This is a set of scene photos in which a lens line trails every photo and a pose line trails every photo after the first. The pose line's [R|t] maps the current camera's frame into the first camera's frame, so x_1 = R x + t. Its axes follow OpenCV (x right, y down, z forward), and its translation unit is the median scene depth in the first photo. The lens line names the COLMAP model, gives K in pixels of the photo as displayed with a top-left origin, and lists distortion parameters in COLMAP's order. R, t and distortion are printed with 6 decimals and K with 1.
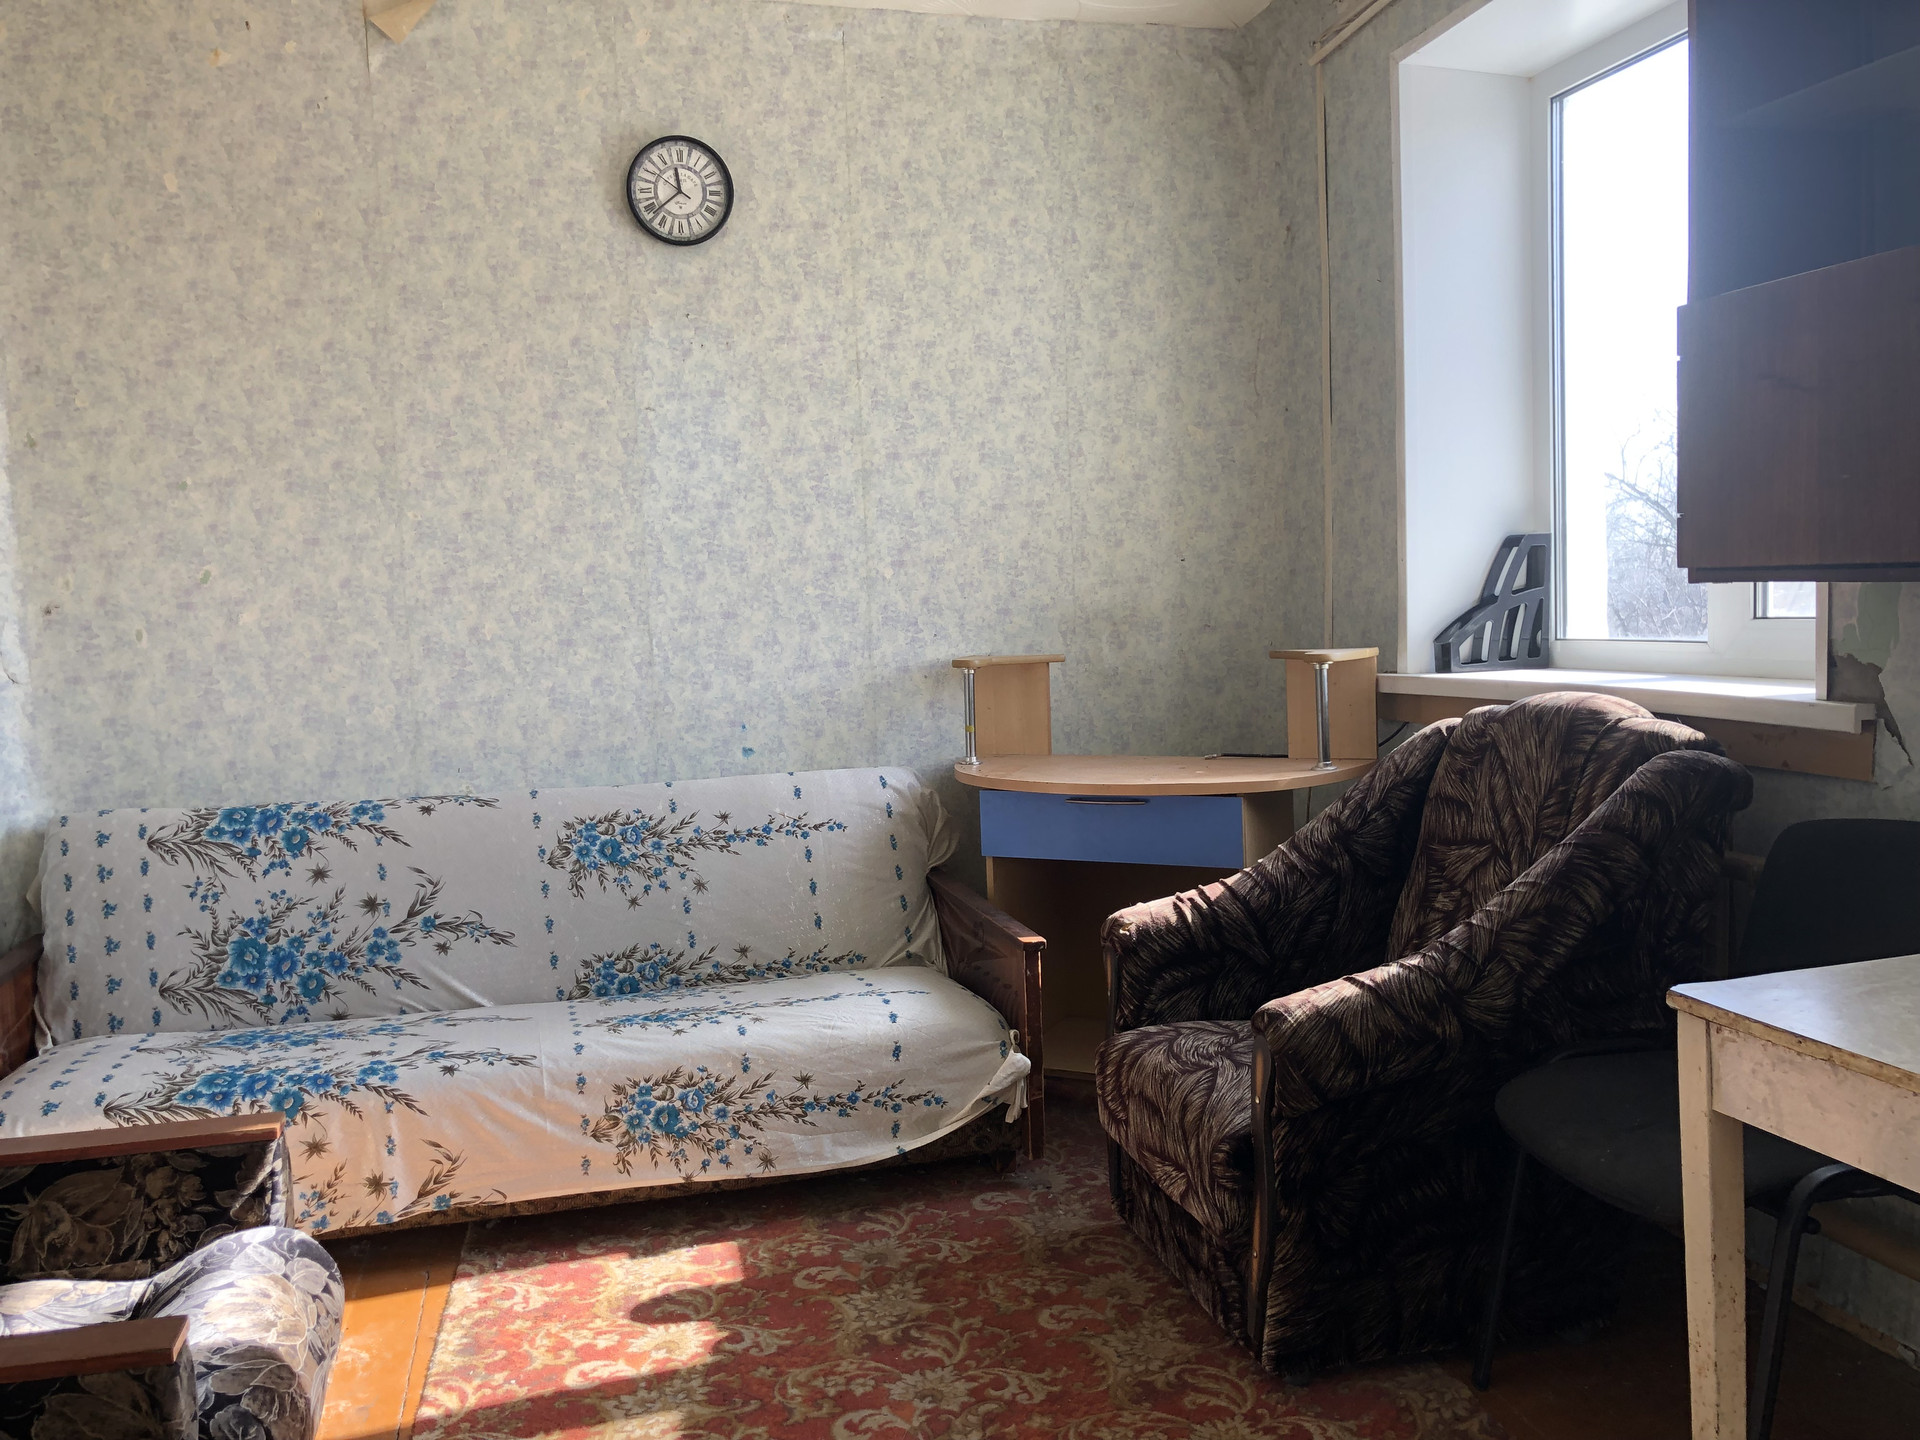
lens RADIAL K [[1564.8, 0, 963.3], [0, 1564.8, 750.8], [0, 0, 1]] dist [0.059180, -0.076583]
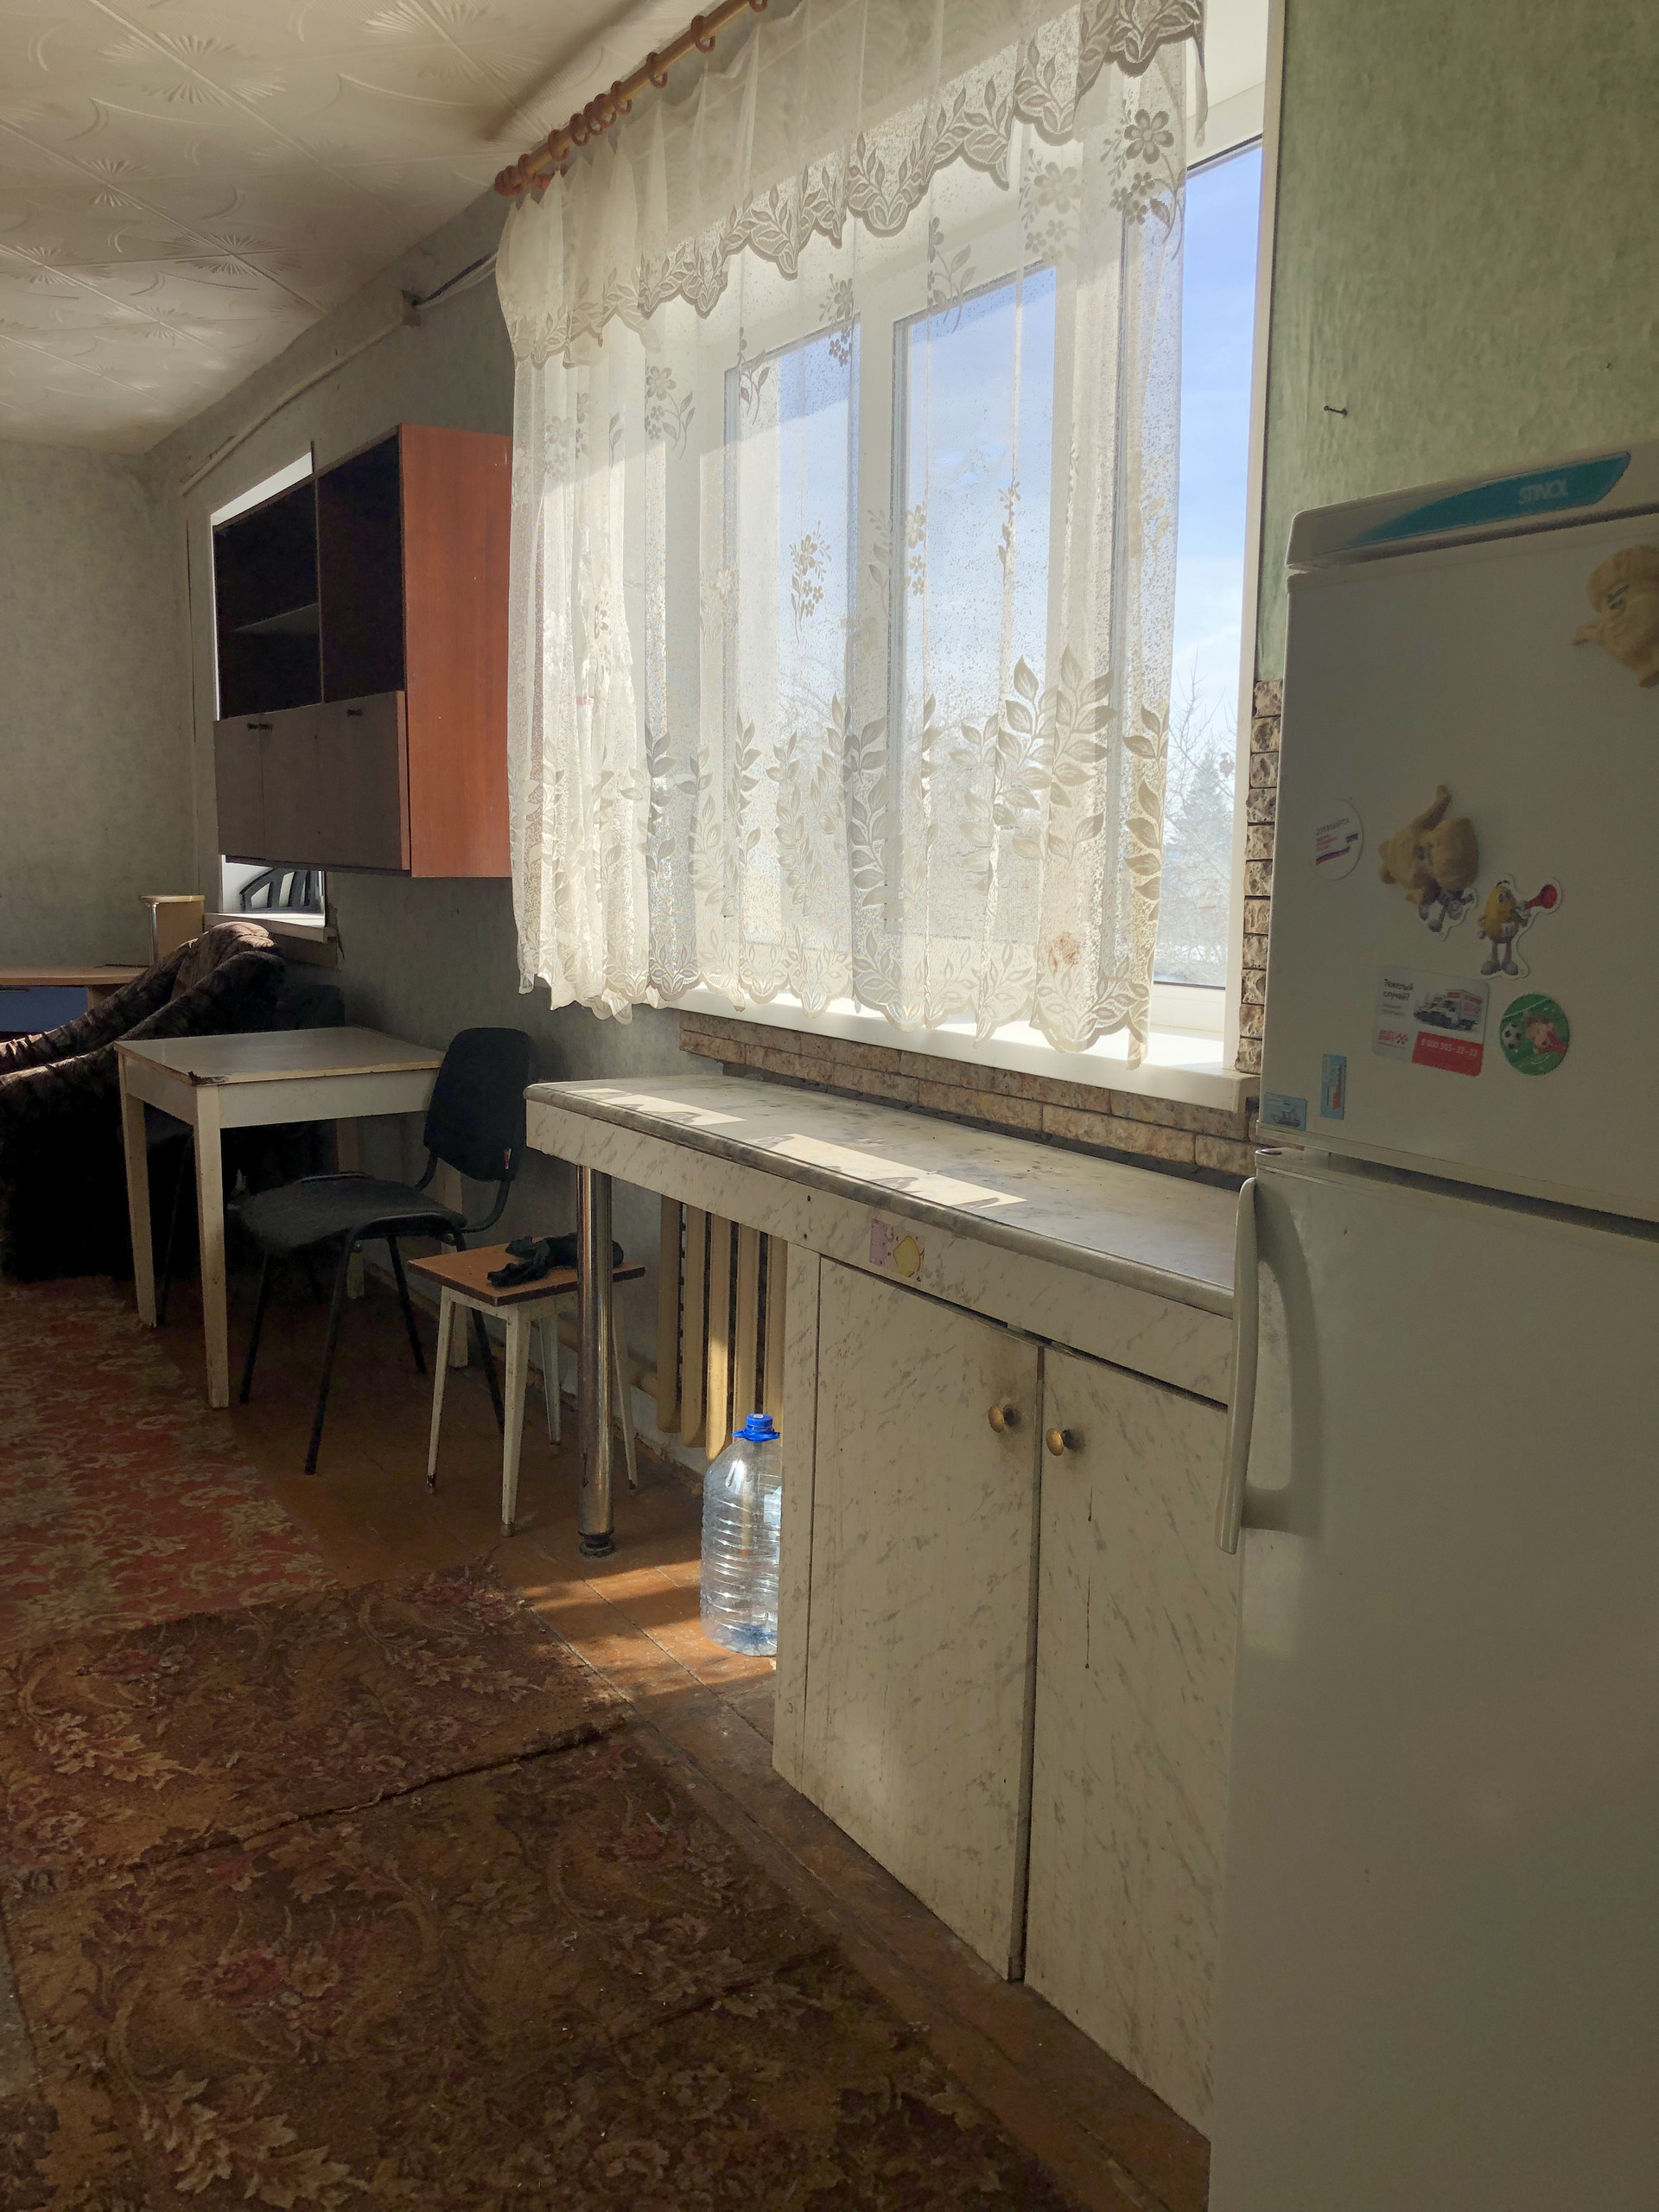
lens RADIAL K [[1820.5, 0, 823.4], [0, 1820.5, 1127.6], [0, 0, 1]] dist [-0.003872, 0.005557]
pose [[0.955285, 0.004657, 0.295649, 0.281774], [-0.018996, 0.998777, 0.045646, 0.059220], [-0.295075, -0.049221, 0.954206, -0.773793]]
